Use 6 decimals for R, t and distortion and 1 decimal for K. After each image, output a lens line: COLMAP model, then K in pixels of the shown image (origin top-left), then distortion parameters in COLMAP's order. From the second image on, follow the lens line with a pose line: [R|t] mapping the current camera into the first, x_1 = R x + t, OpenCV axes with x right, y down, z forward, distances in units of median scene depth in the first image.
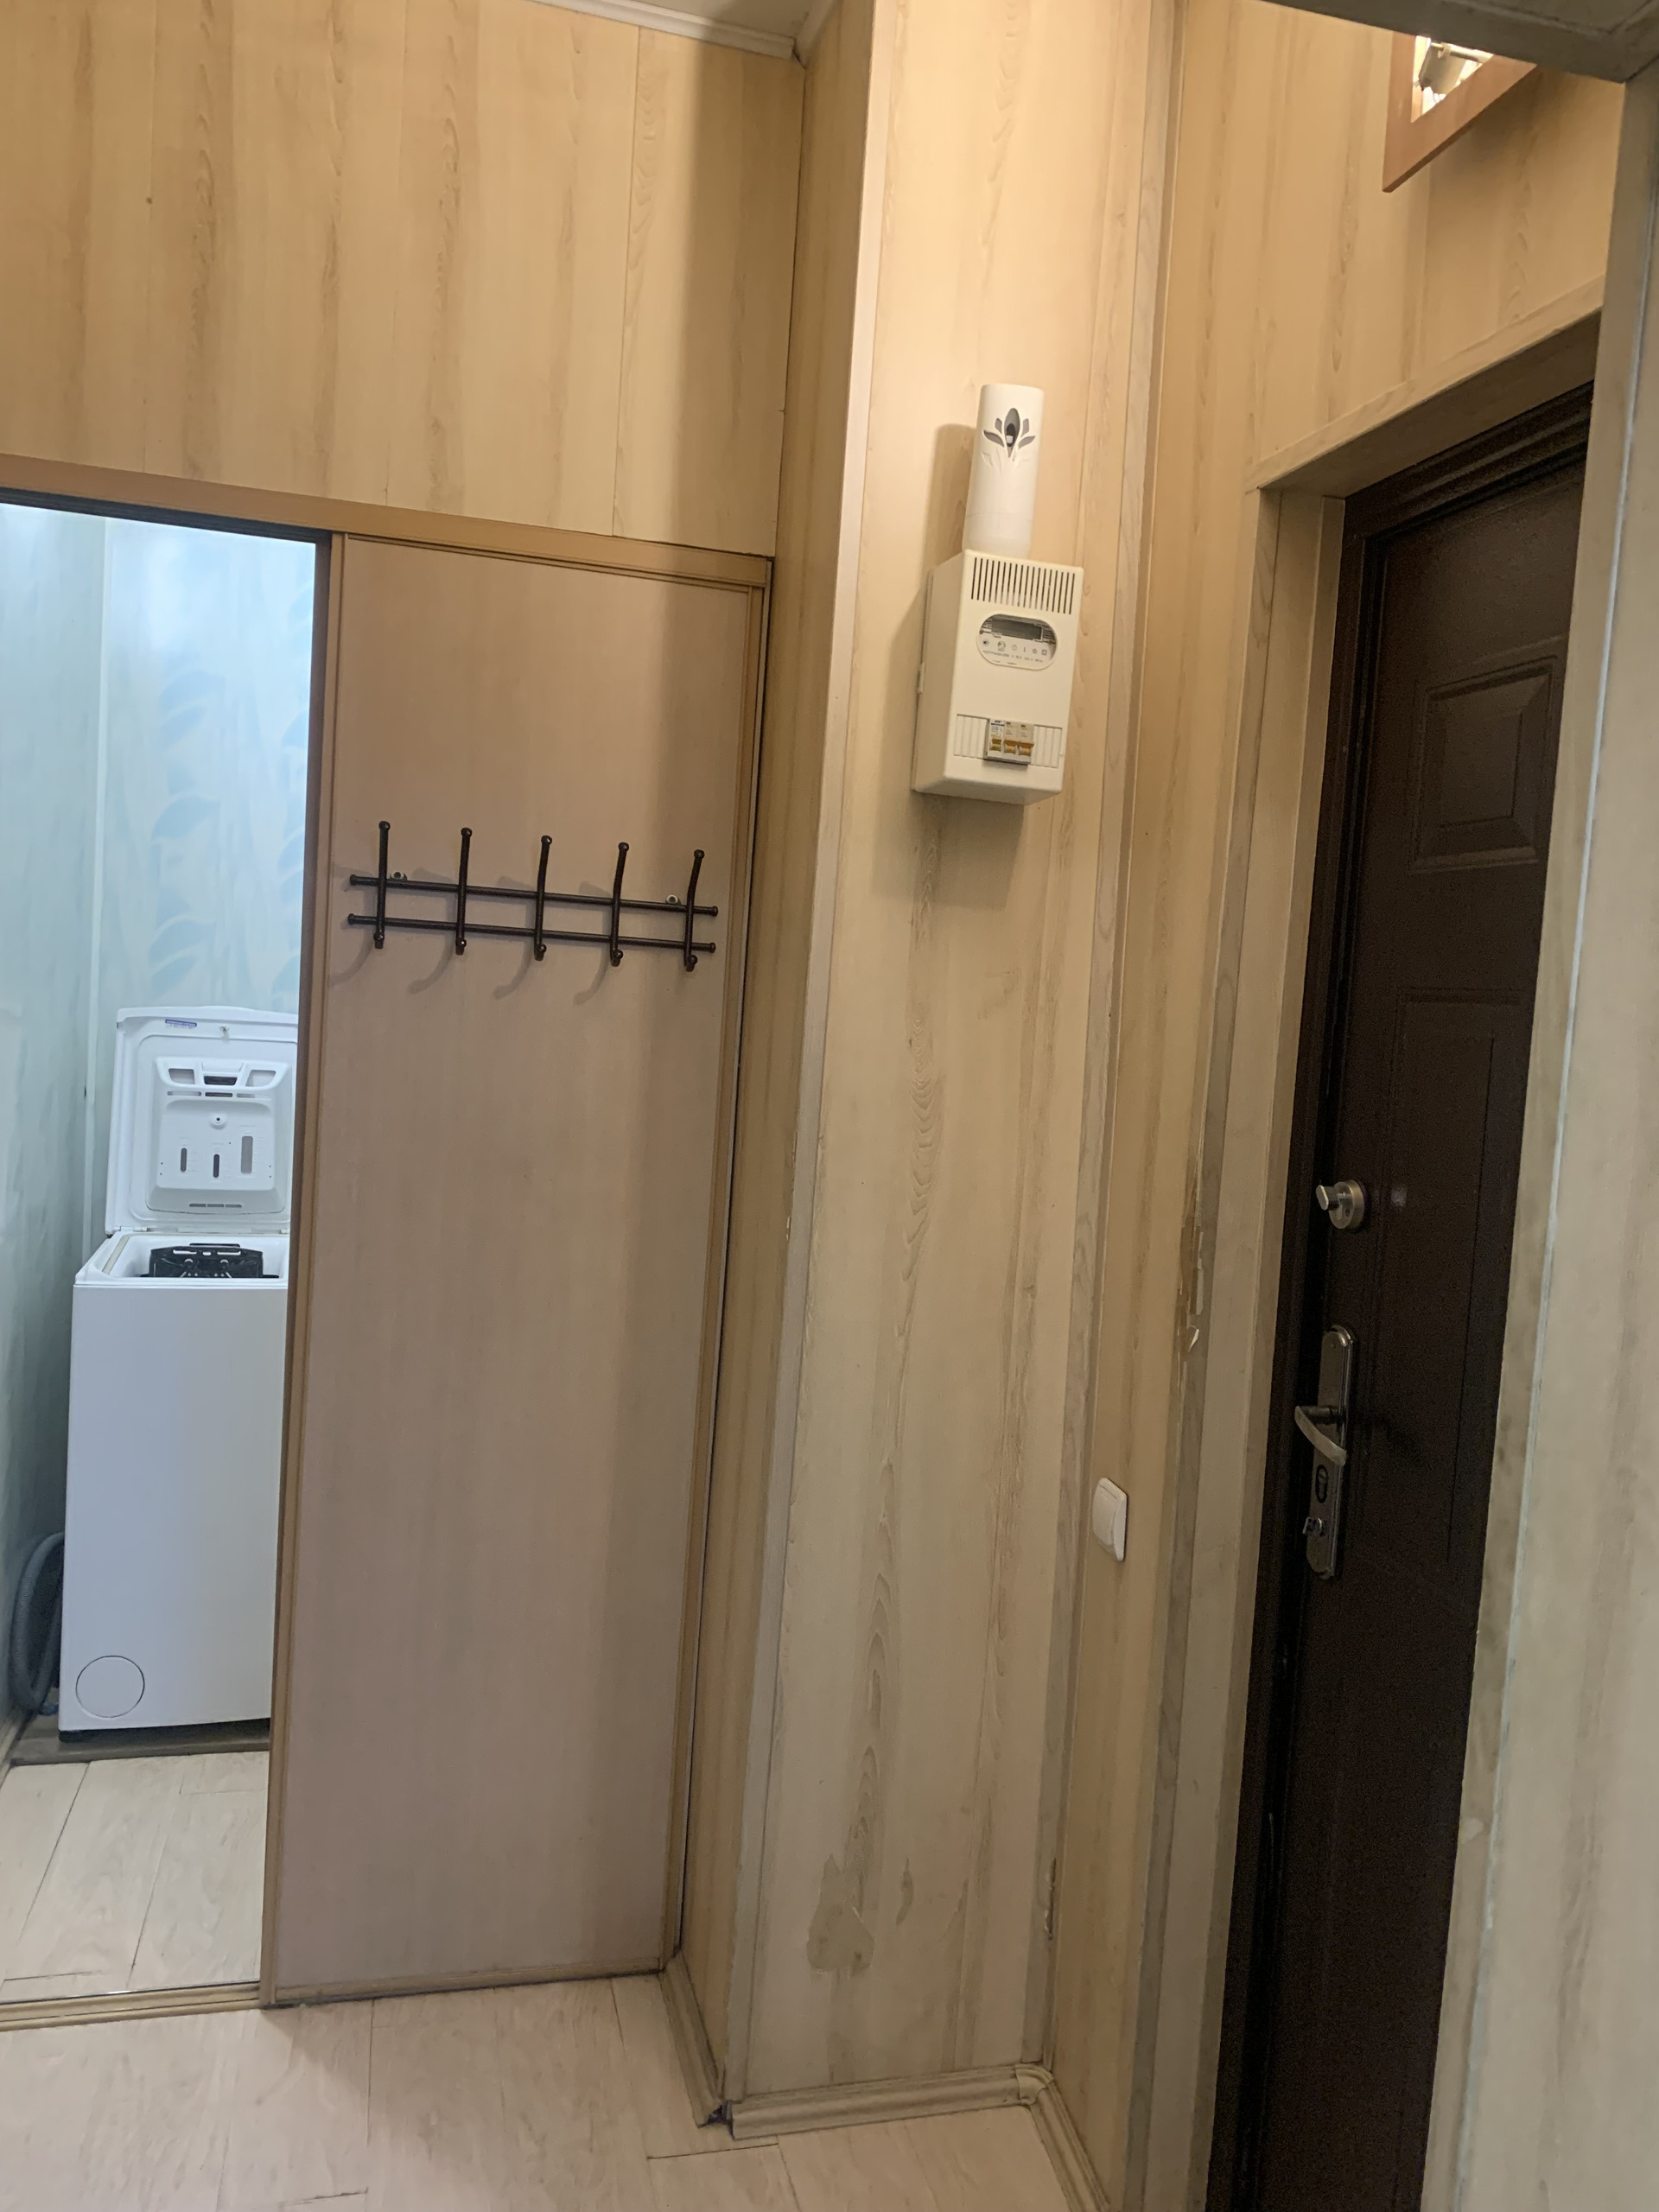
lens RADIAL K [[1682.0, 0, 829.5], [0, 1682.0, 1106.0], [0, 0, 1]] dist [0.024056, -0.037168]
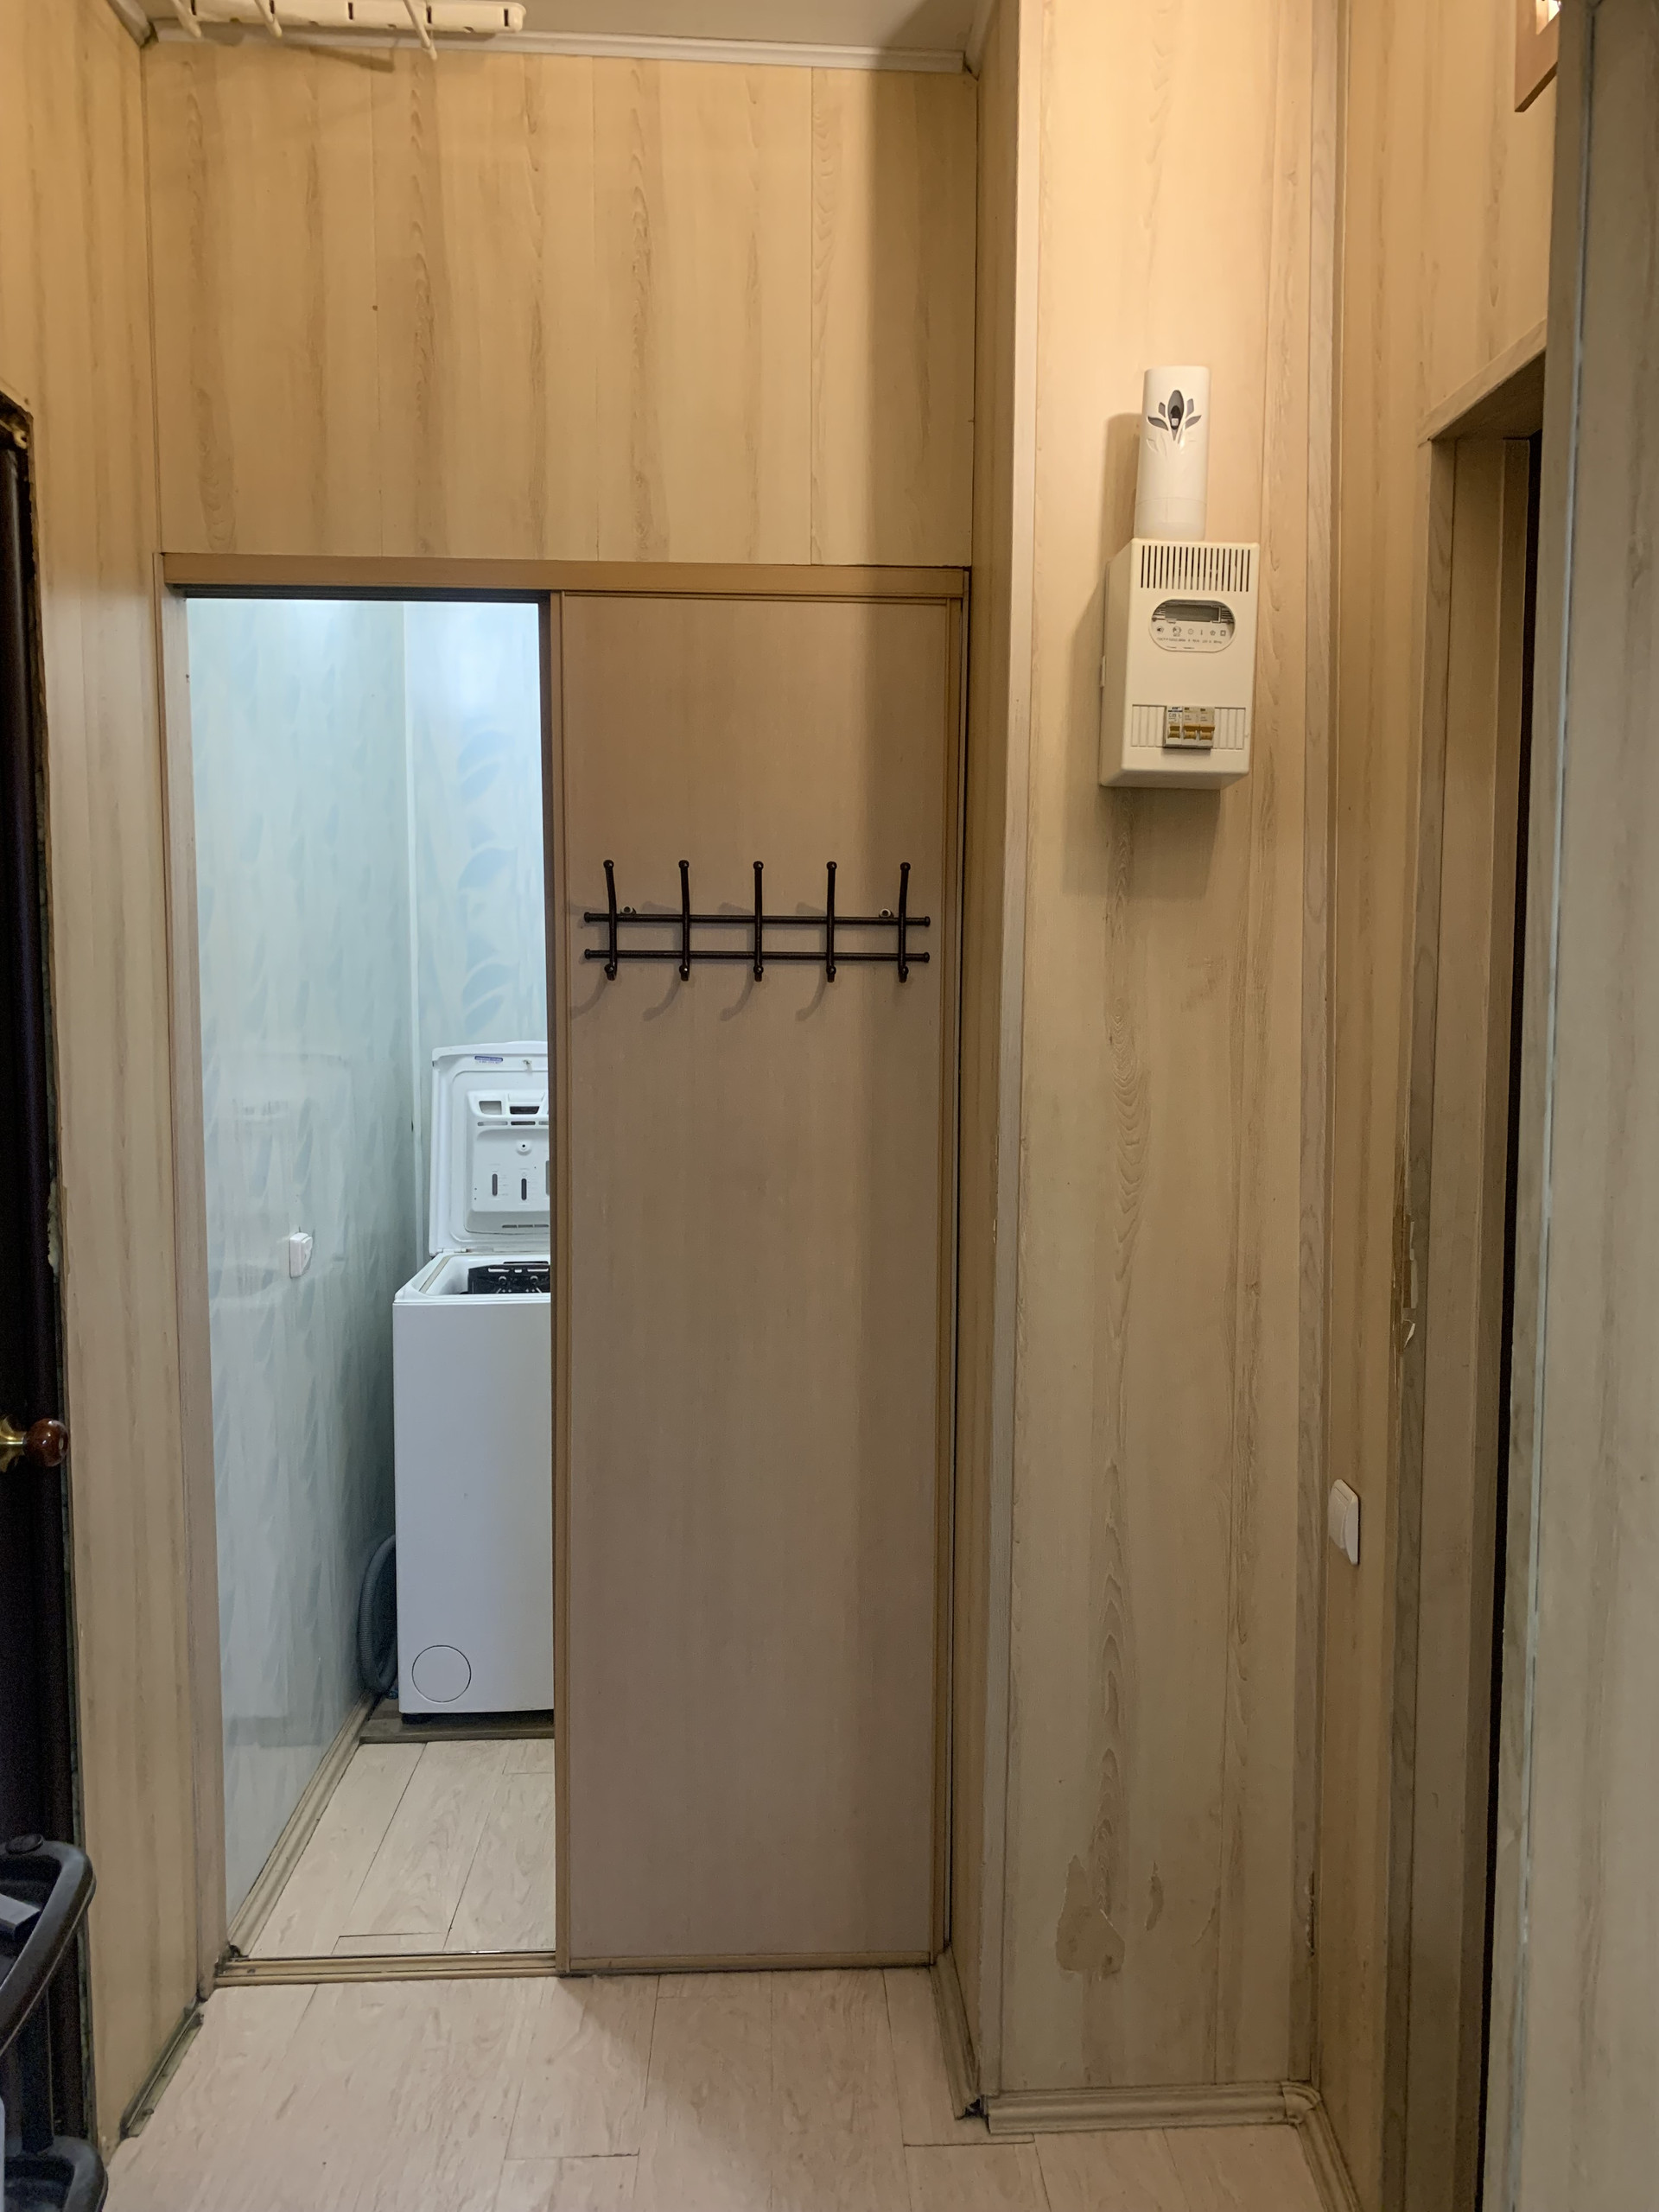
lens RADIAL K [[1684.2, 0, 841.4], [0, 1684.2, 1113.0], [0, 0, 1]] dist [0.008126, -0.011090]
pose [[0.975938, -0.046254, -0.213085, 0.093796], [0.045999, 0.998923, -0.006155, 0.003814], [0.213141, -0.003794, 0.977014, -0.002353]]
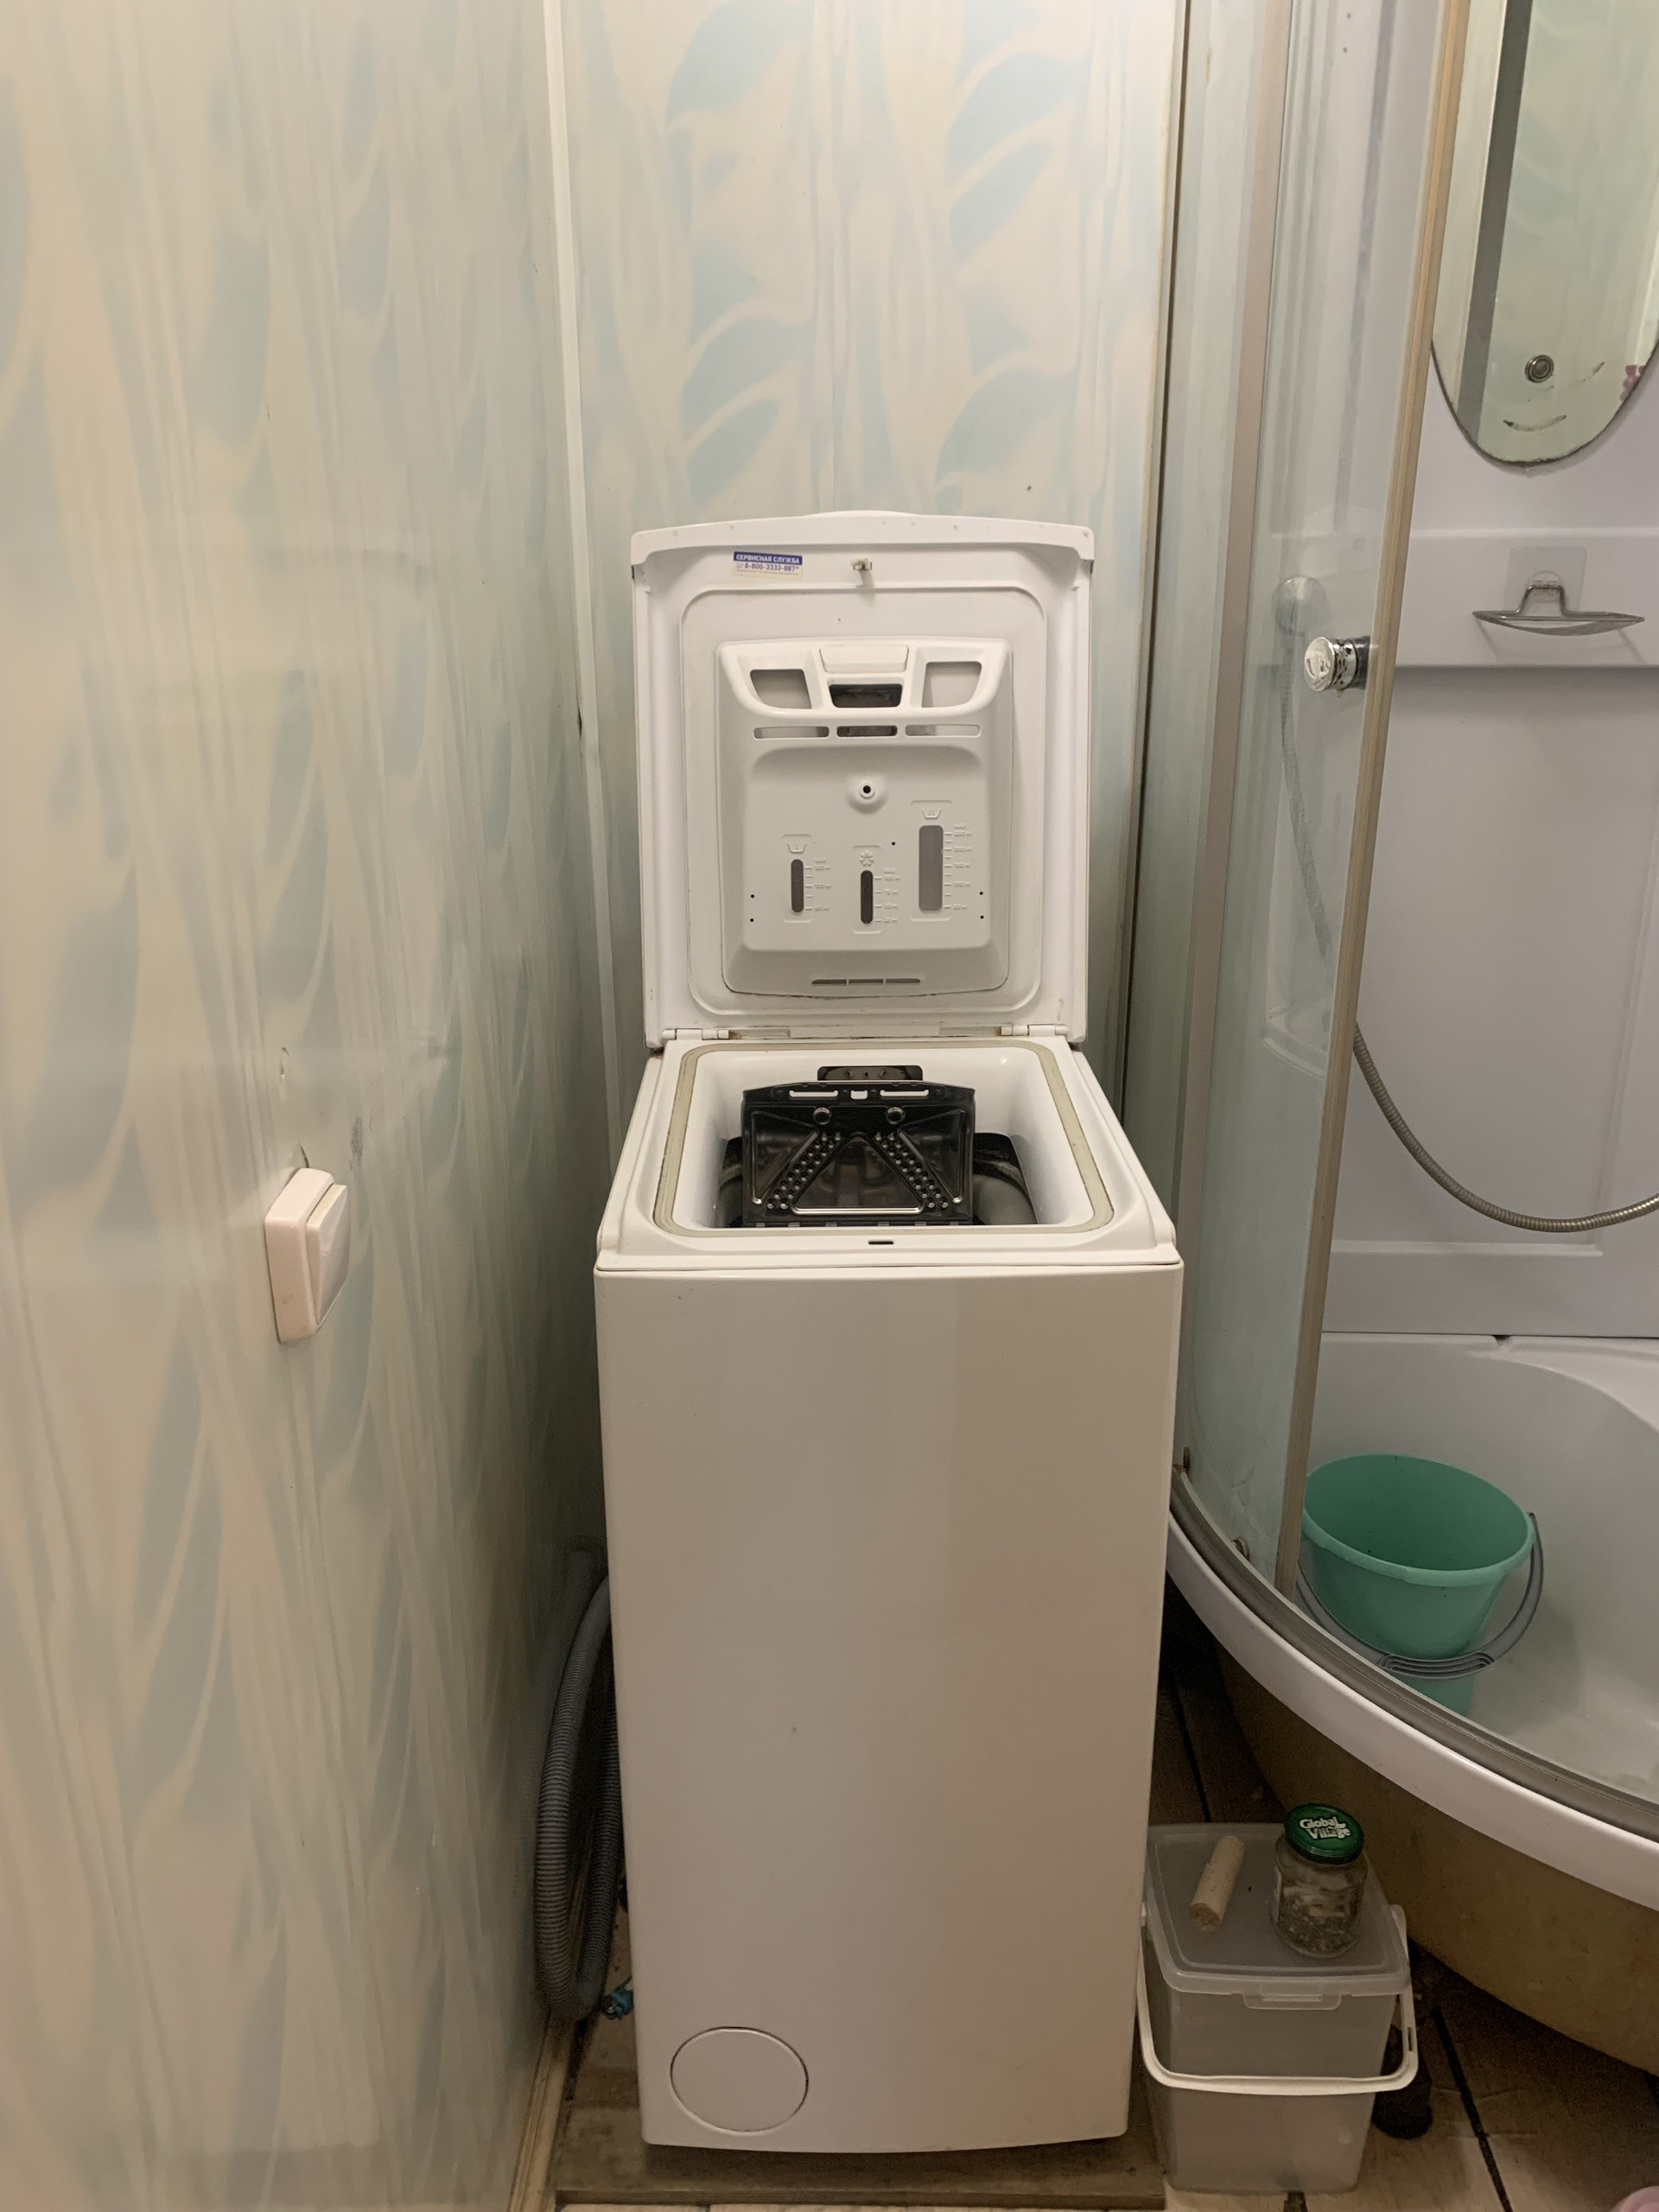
lens RADIAL K [[1654.7, 0, 818.9], [0, 1654.7, 1132.8], [0, 0, 1]] dist [0.069001, -0.126403]
pose [[0.959137, 0.033170, -0.280991, -0.373334], [0.048539, 0.959092, 0.278901, -0.039816], [0.278748, -0.281143, 0.918291, 0.861957]]
